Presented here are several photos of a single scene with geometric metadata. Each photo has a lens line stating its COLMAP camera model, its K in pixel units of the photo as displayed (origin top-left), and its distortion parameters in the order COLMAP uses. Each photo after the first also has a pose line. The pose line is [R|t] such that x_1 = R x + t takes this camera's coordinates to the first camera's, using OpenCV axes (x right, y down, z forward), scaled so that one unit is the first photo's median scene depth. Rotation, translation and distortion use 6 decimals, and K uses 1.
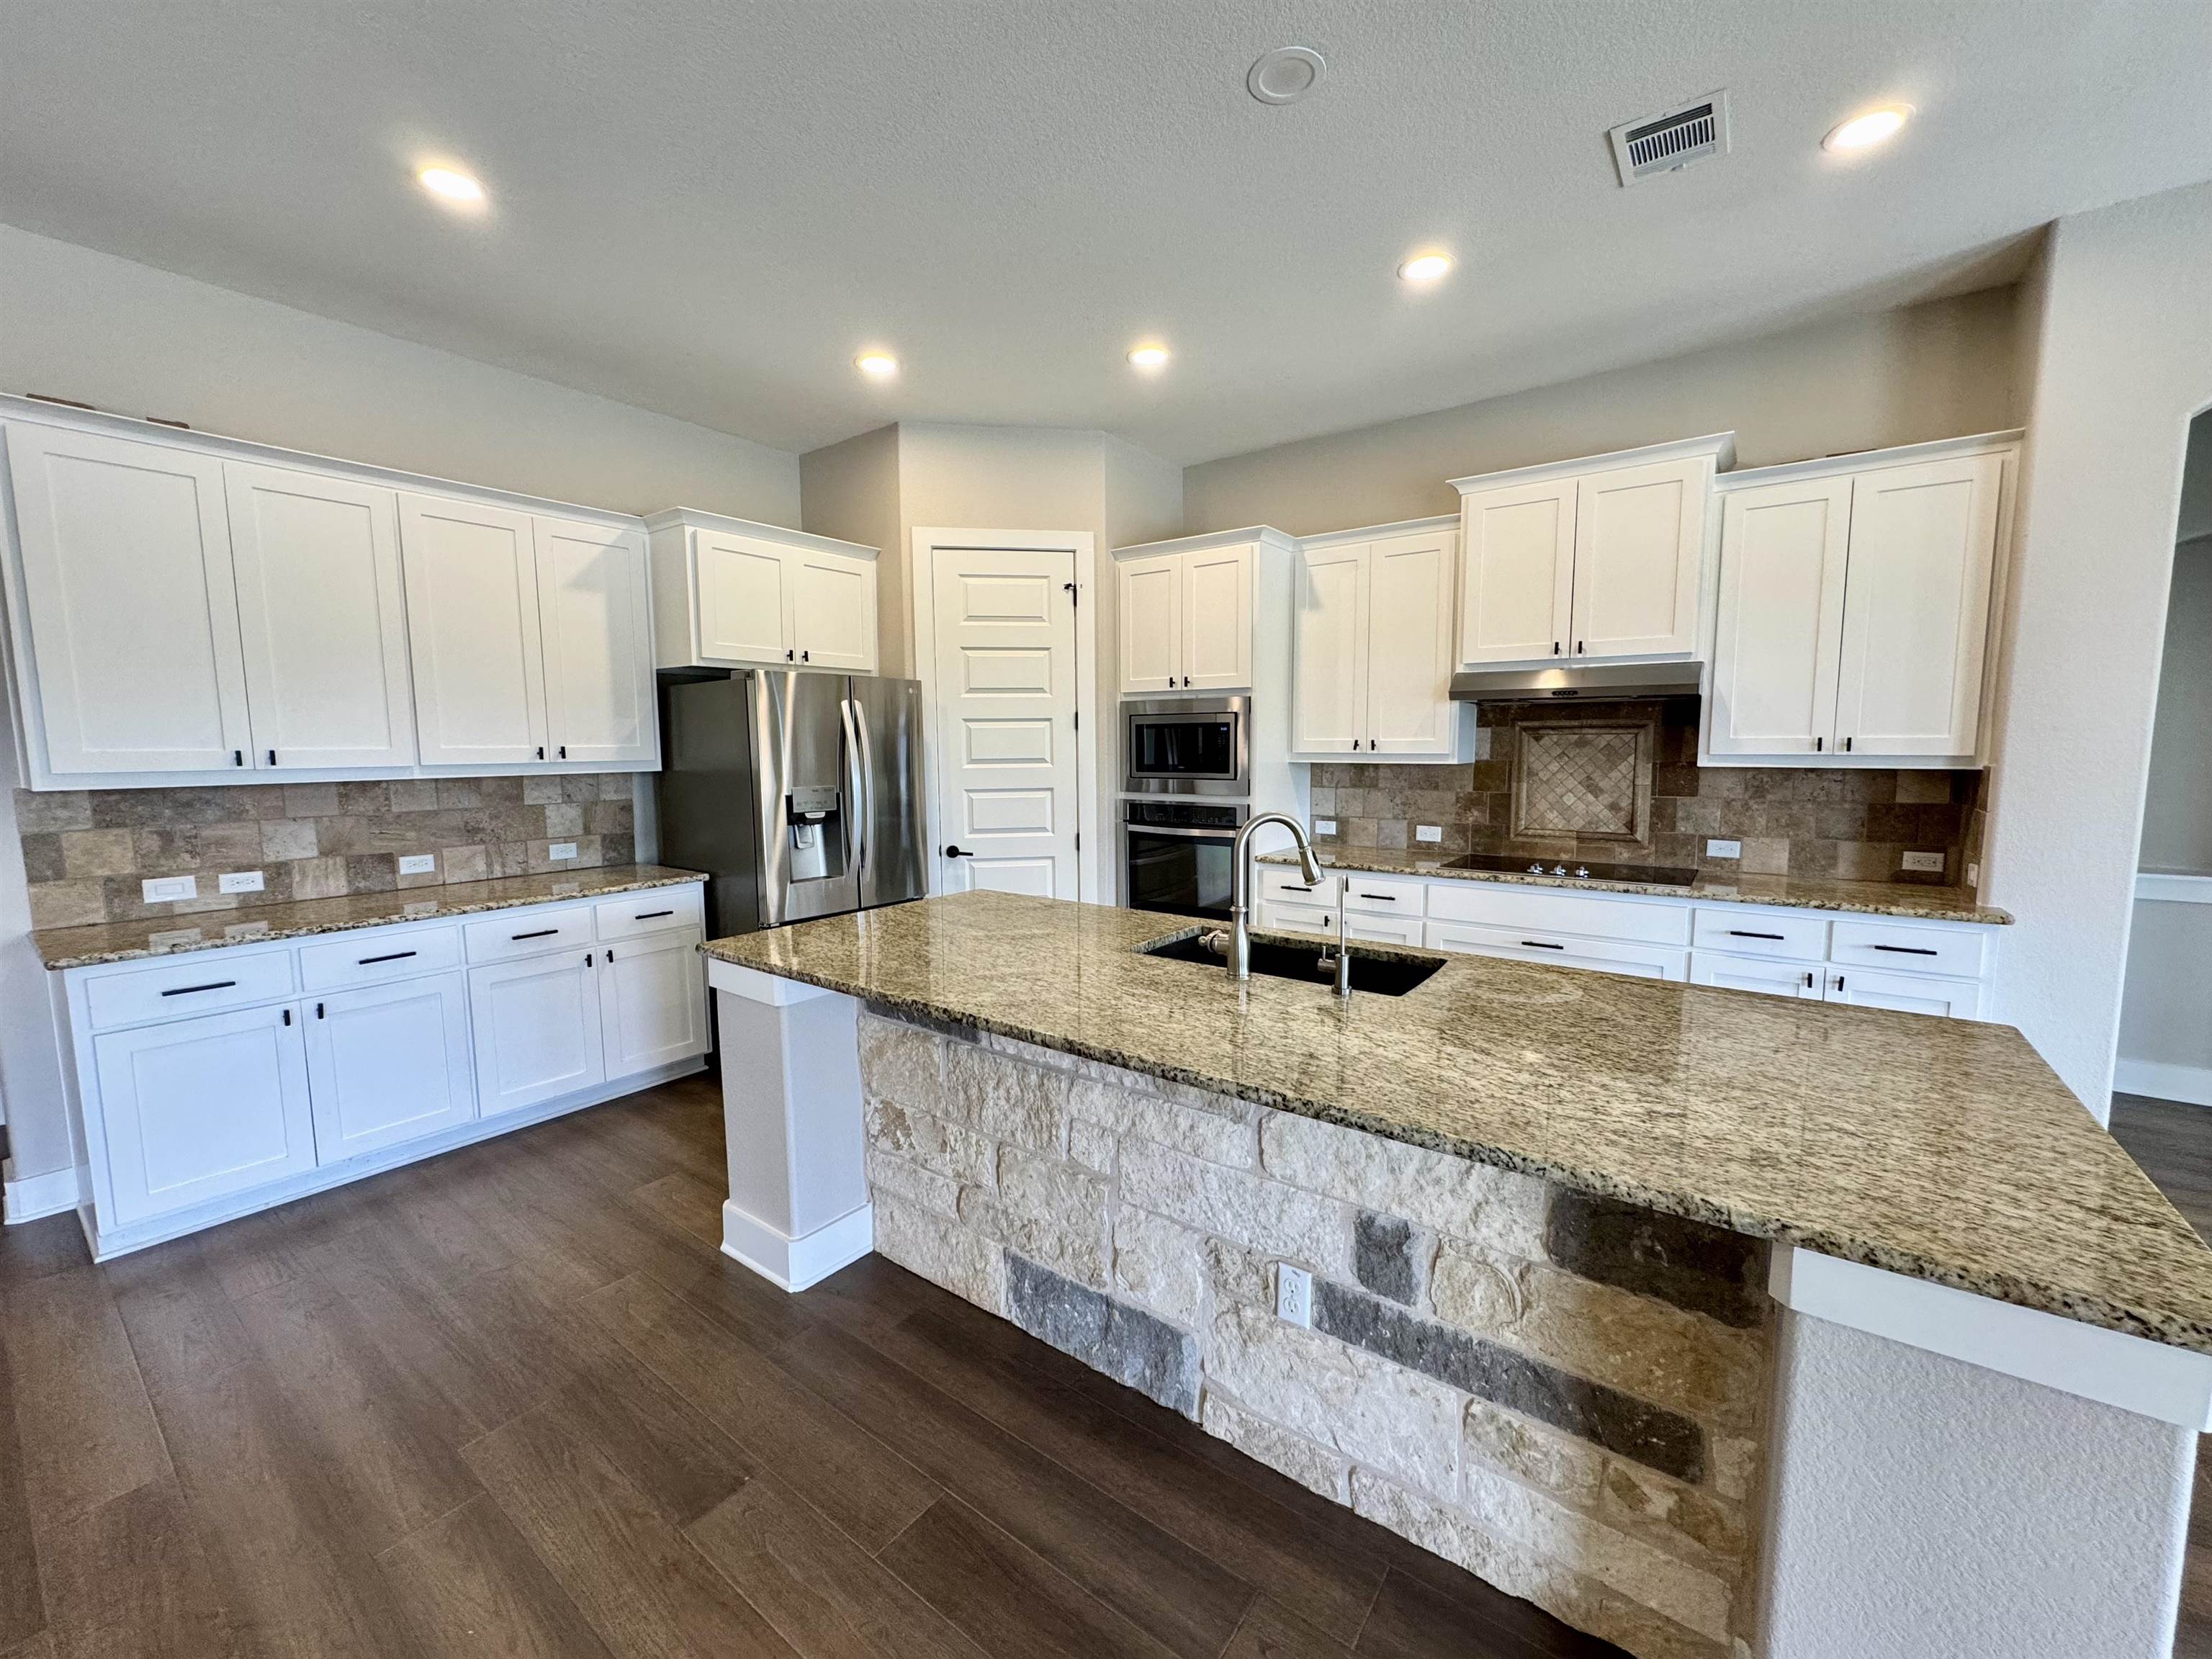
lens RADIAL K [[881.1, 0, 1106.5], [0, 881.1, 831.6], [0, 0, 1]] dist [-0.002321, 0.000508]
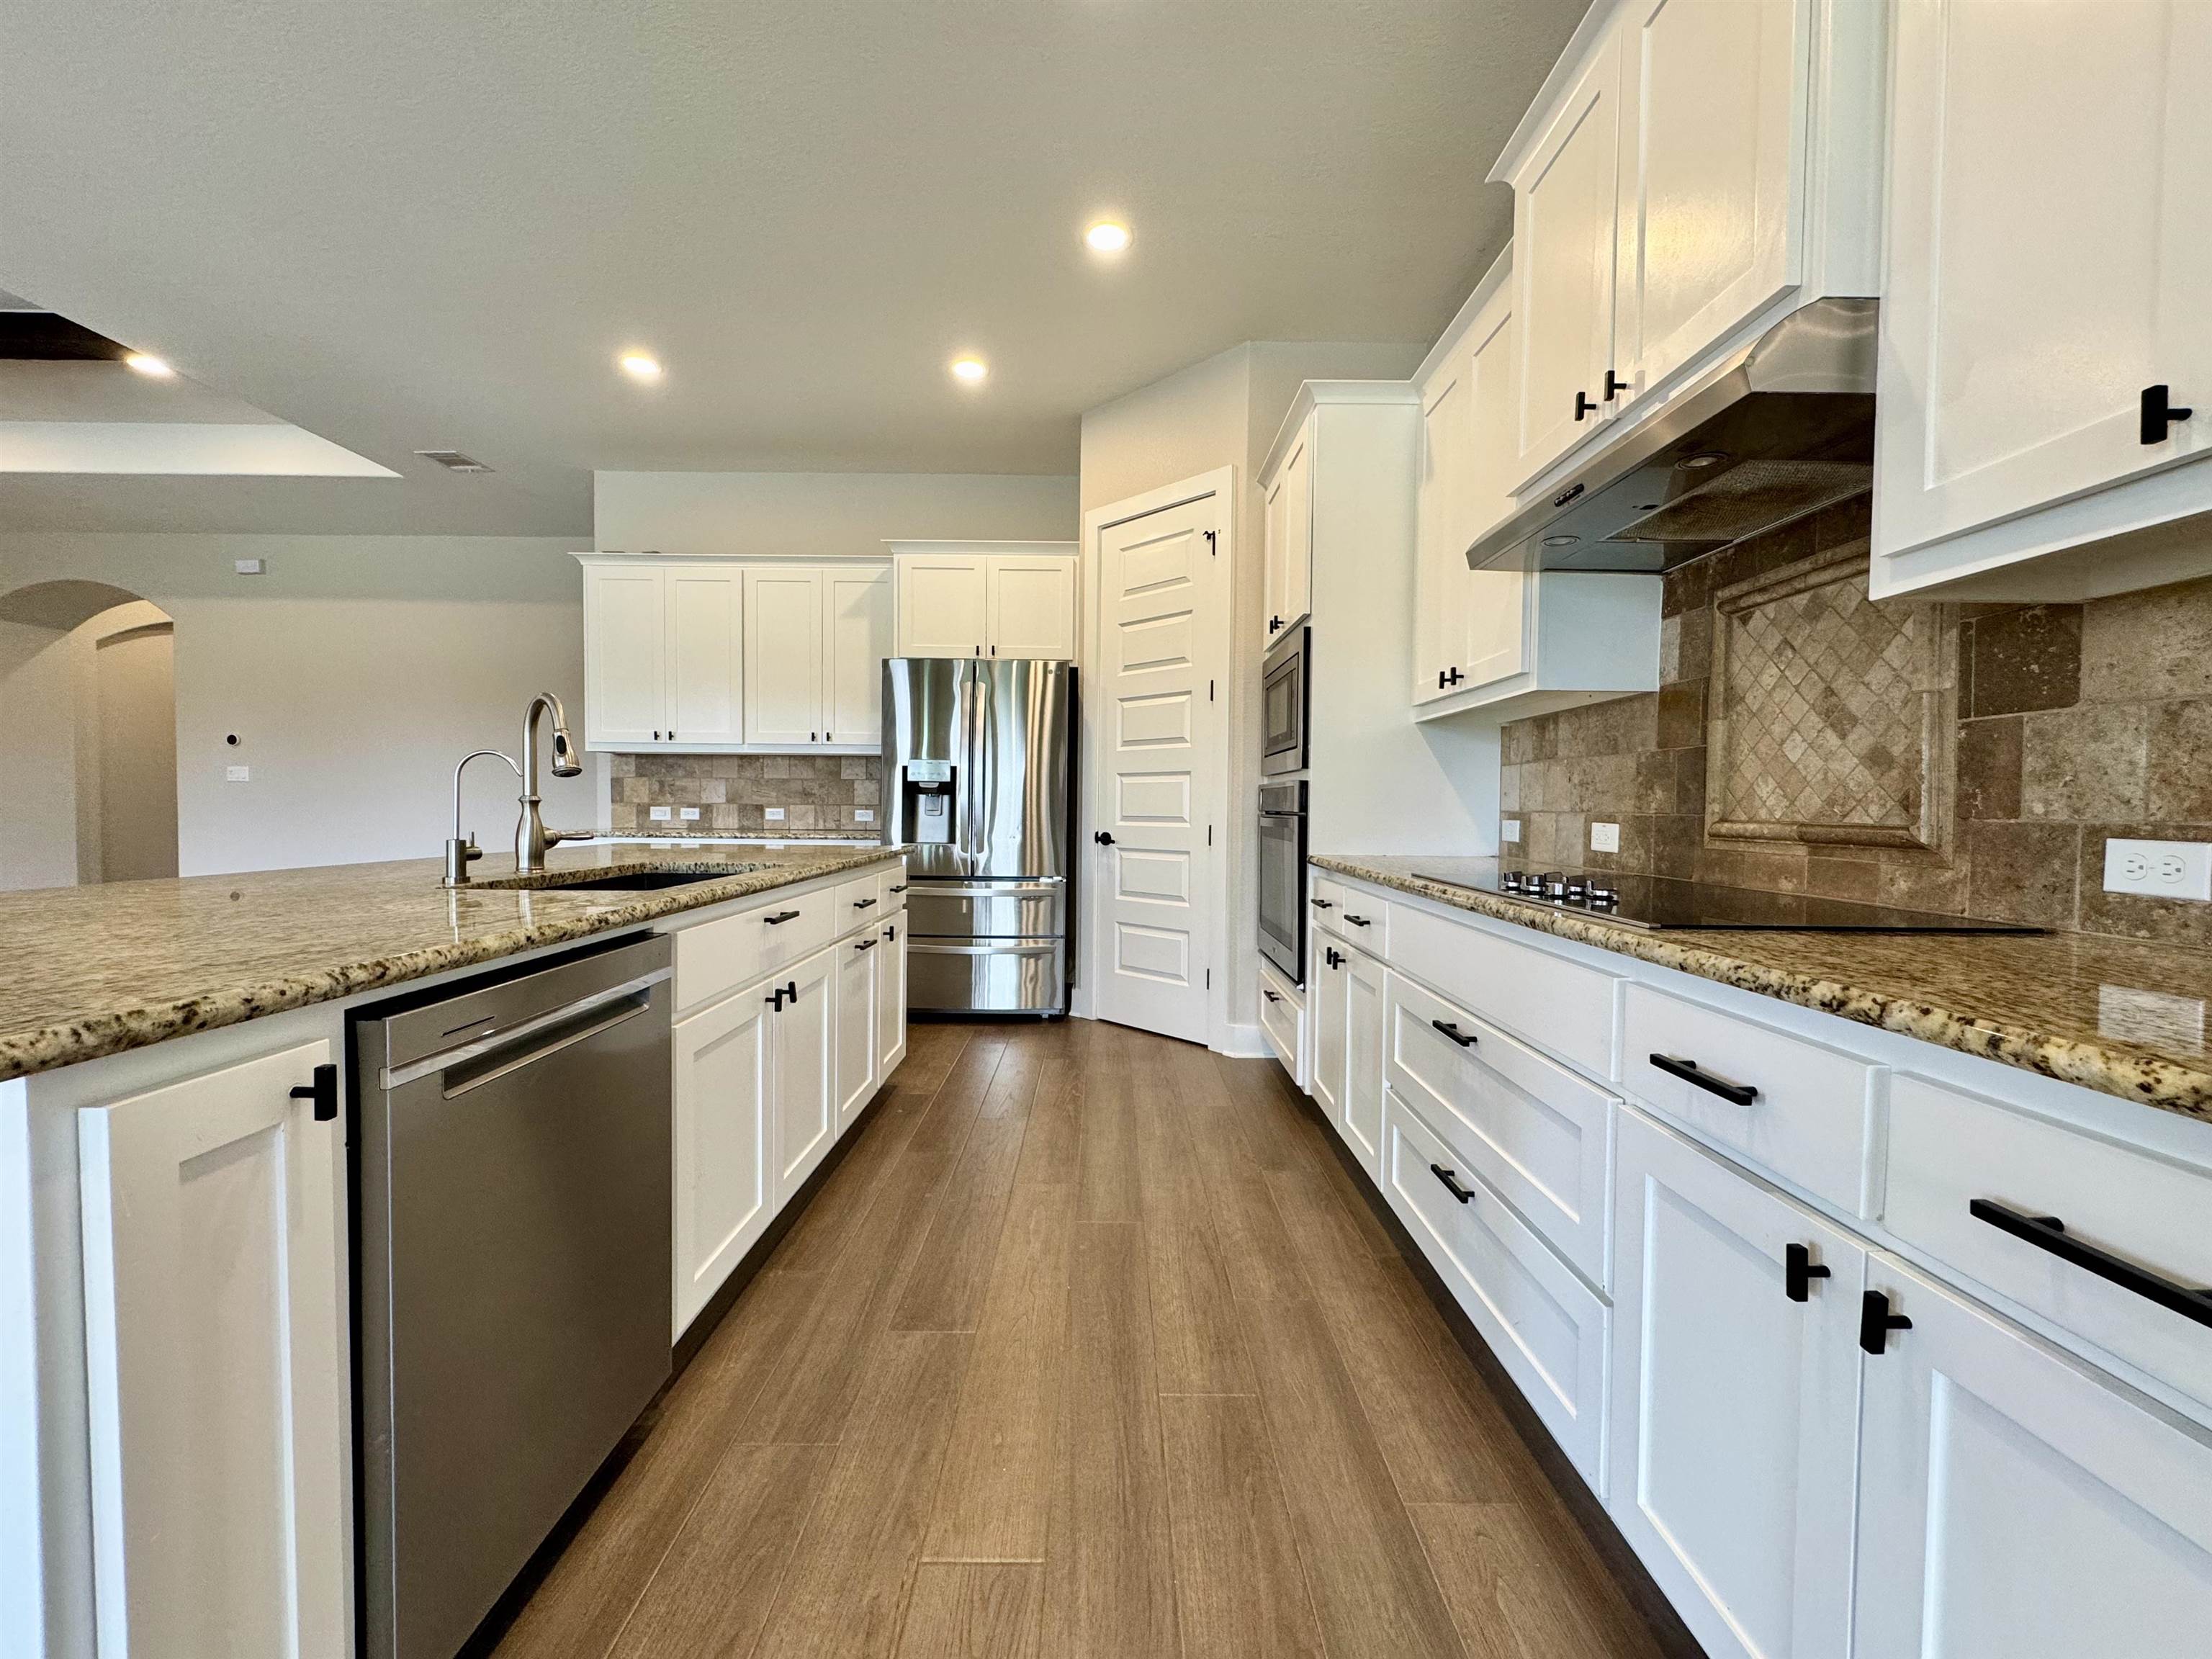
lens RADIAL K [[881.1, 0, 1106.5], [0, 881.1, 831.6], [0, 0, 1]] dist [-0.002321, 0.000508]
pose [[0.595370, 0.036781, -0.802609, 0.735141], [-0.097698, 0.994853, -0.026881, 0.050579], [0.797490, 0.094418, 0.595899, 0.540860]]
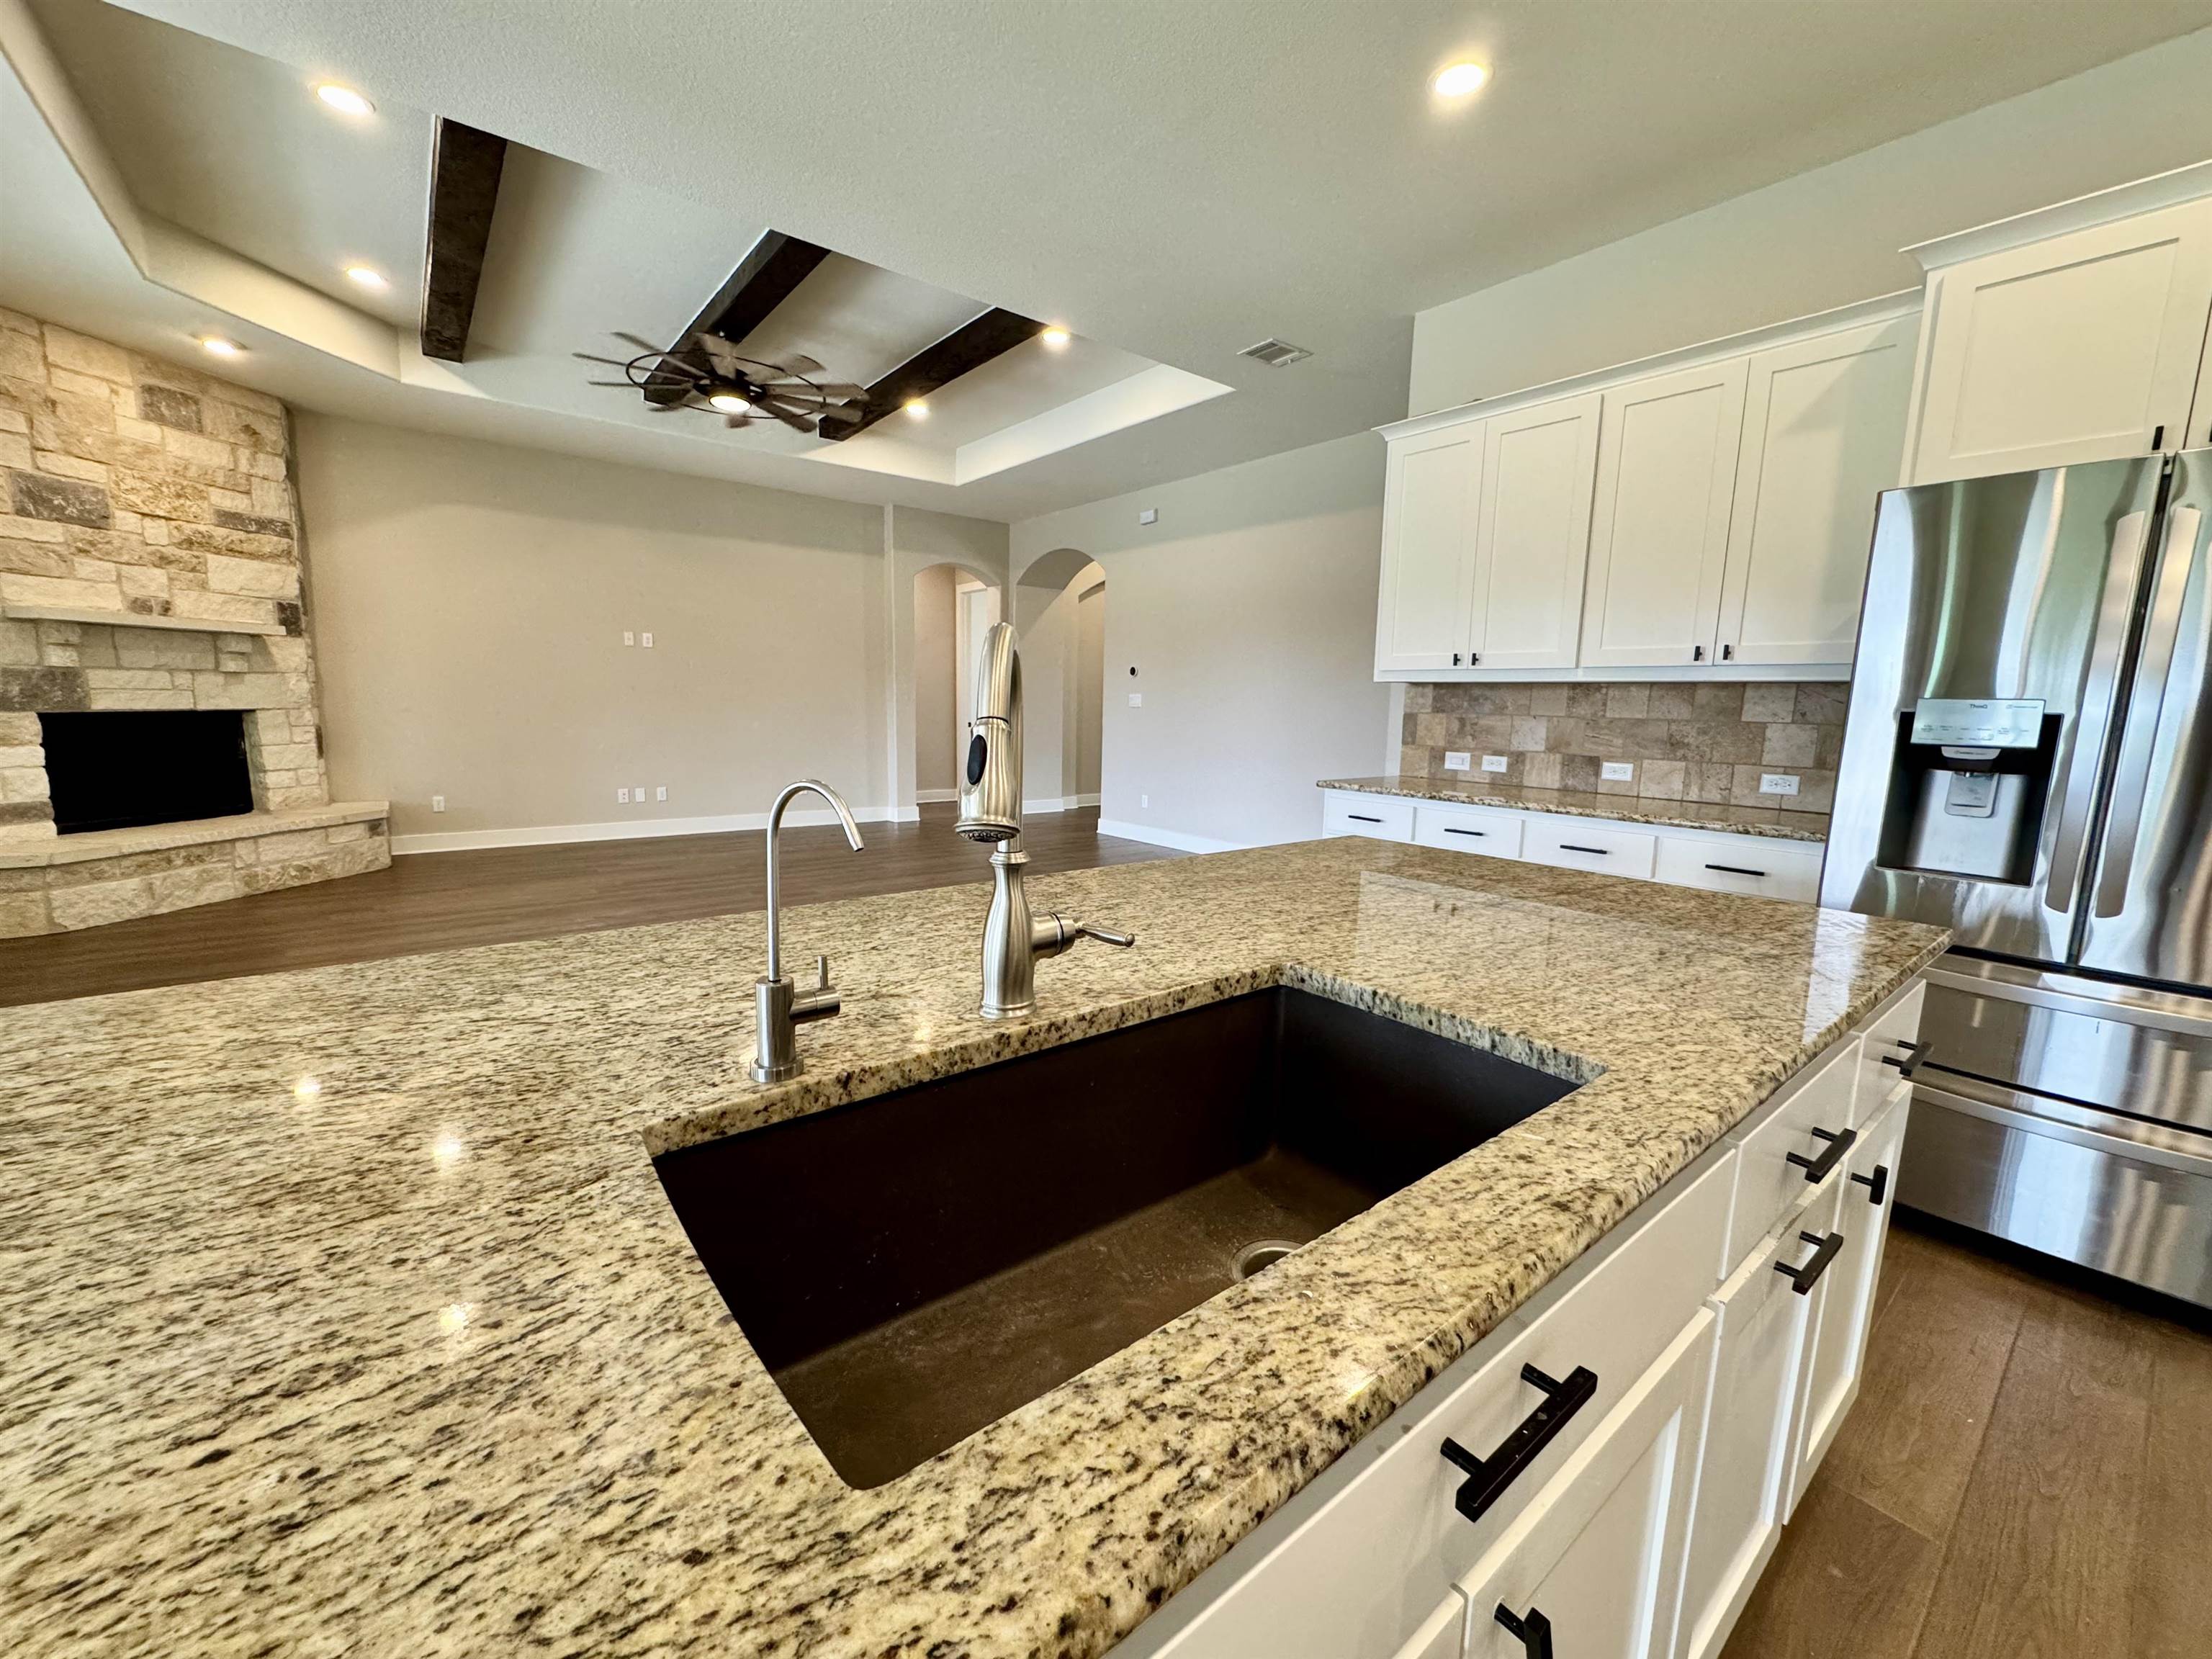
lens RADIAL K [[881.1, 0, 1106.5], [0, 881.1, 831.6], [0, 0, 1]] dist [-0.002321, 0.000508]
pose [[-0.254777, 0.143583, -0.956281, 0.320980], [-0.120882, 0.976429, 0.178814, -0.004775], [0.959415, 0.161154, -0.231415, 0.663066]]
